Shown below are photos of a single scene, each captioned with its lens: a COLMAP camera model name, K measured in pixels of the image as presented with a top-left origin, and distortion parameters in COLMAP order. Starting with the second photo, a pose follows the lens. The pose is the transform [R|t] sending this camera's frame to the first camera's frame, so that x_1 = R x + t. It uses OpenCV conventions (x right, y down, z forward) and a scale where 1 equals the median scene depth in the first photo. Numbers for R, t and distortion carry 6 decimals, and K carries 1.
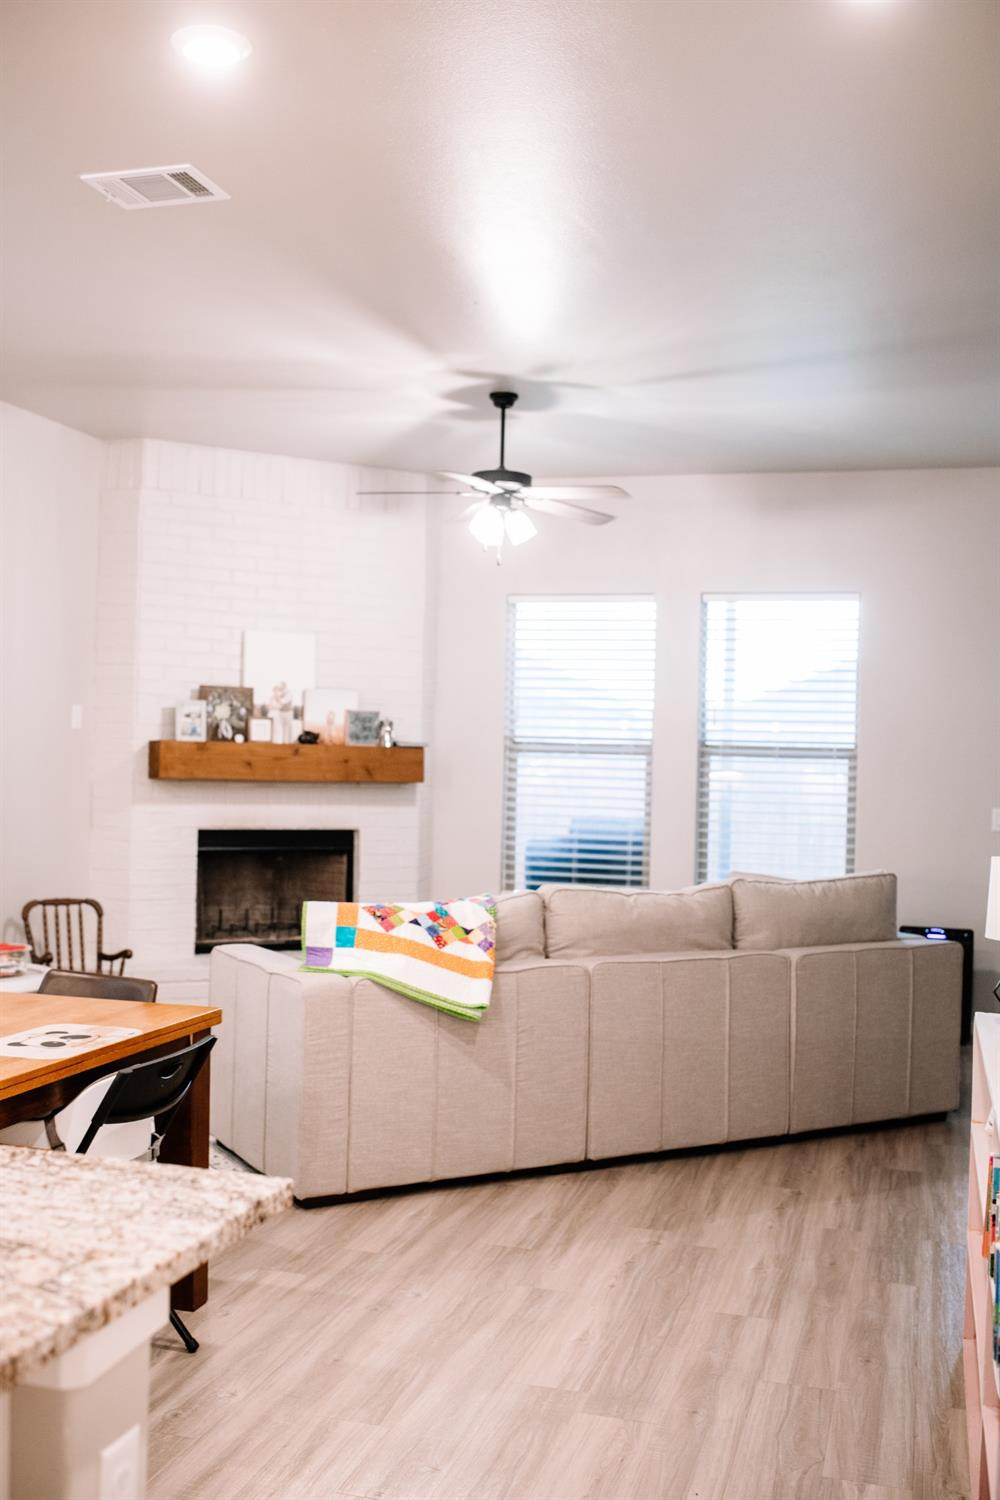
lens RADIAL K [[1489.1, 0, 504.0], [0, 1489.1, 753.5], [0, 0, 1]] dist [-0.040463, 0.003813]
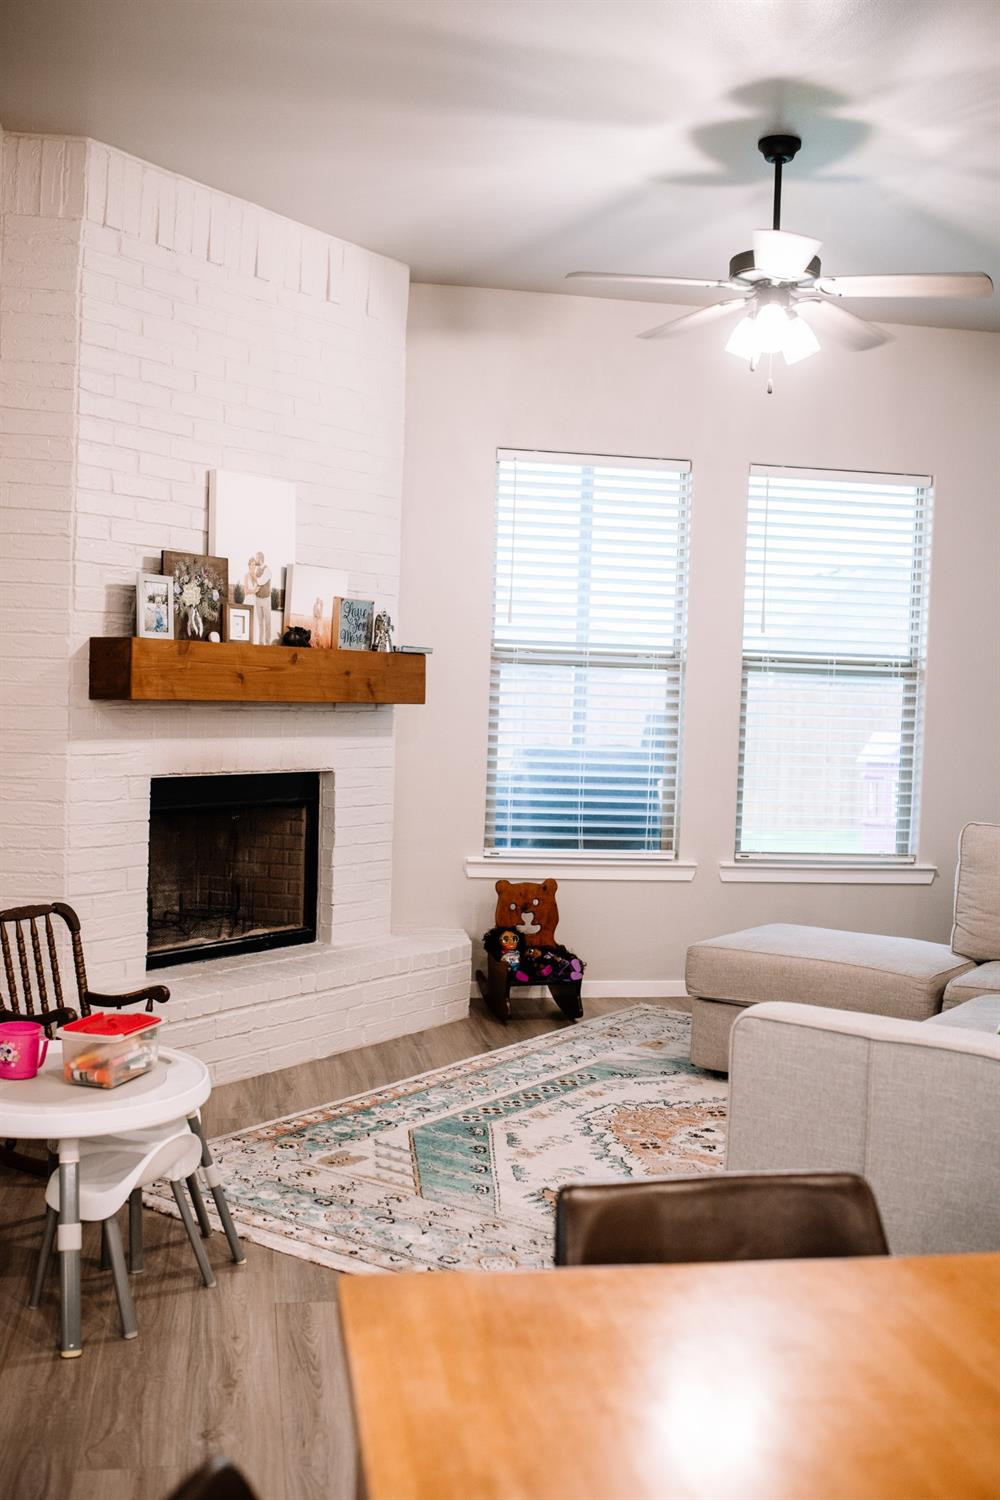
lens RADIAL K [[1489.1, 0, 504.0], [0, 1489.1, 753.5], [0, 0, 1]] dist [-0.040463, 0.003813]
pose [[0.900999, -0.013920, 0.433598, -0.342637], [-0.013653, 0.998080, 0.060413, -0.000226], [-0.433607, -0.060352, 0.899079, 0.357653]]
